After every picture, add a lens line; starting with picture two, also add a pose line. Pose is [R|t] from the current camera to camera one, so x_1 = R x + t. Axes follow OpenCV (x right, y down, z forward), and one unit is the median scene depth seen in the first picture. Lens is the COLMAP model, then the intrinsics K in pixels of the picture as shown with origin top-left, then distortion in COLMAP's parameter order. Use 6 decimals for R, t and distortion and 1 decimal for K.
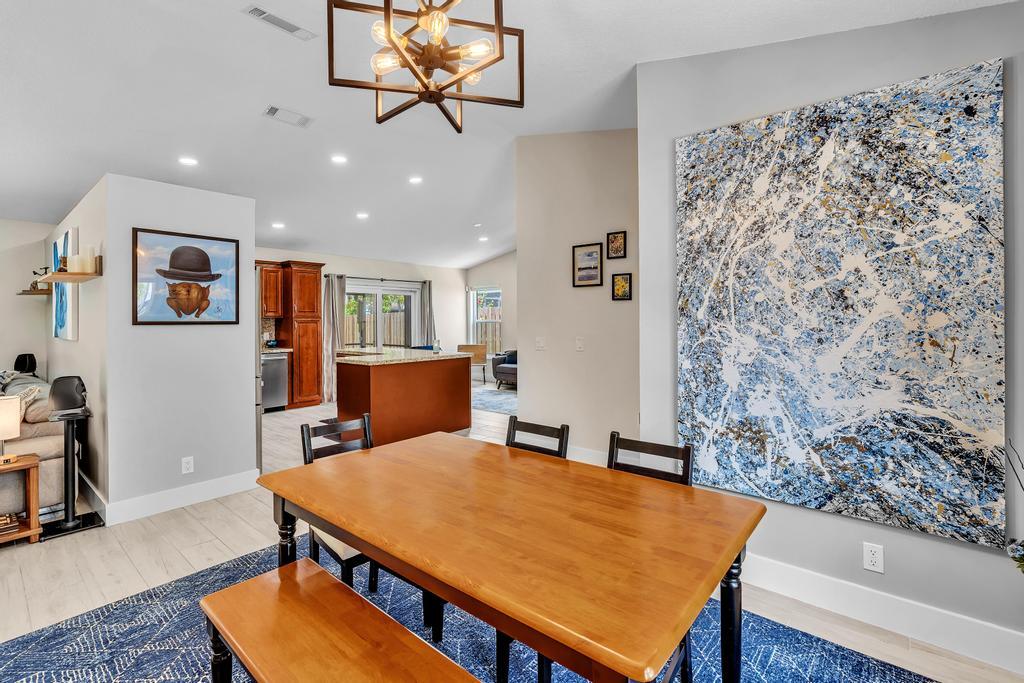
lens RADIAL K [[465.7, 0, 507.5], [0, 465.7, 319.9], [0, 0, 1]] dist [-0.000668, -0.000002]
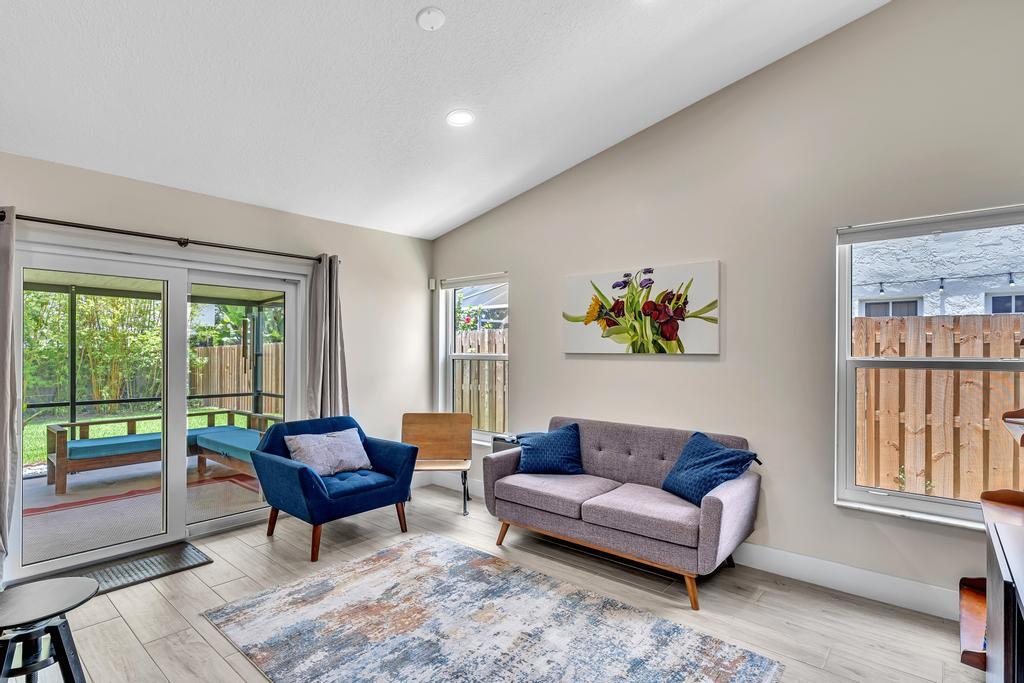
lens RADIAL K [[503.2, 0, 511.4], [0, 503.2, 351.4], [0, 0, 1]] dist [-0.002755, -0.000307]
pose [[0.999964, 0.008431, 0.000715, -0.034164], [-0.008431, 0.999964, 0.000299, -0.009195], [-0.000713, -0.000305, 1.000000, 1.718597]]
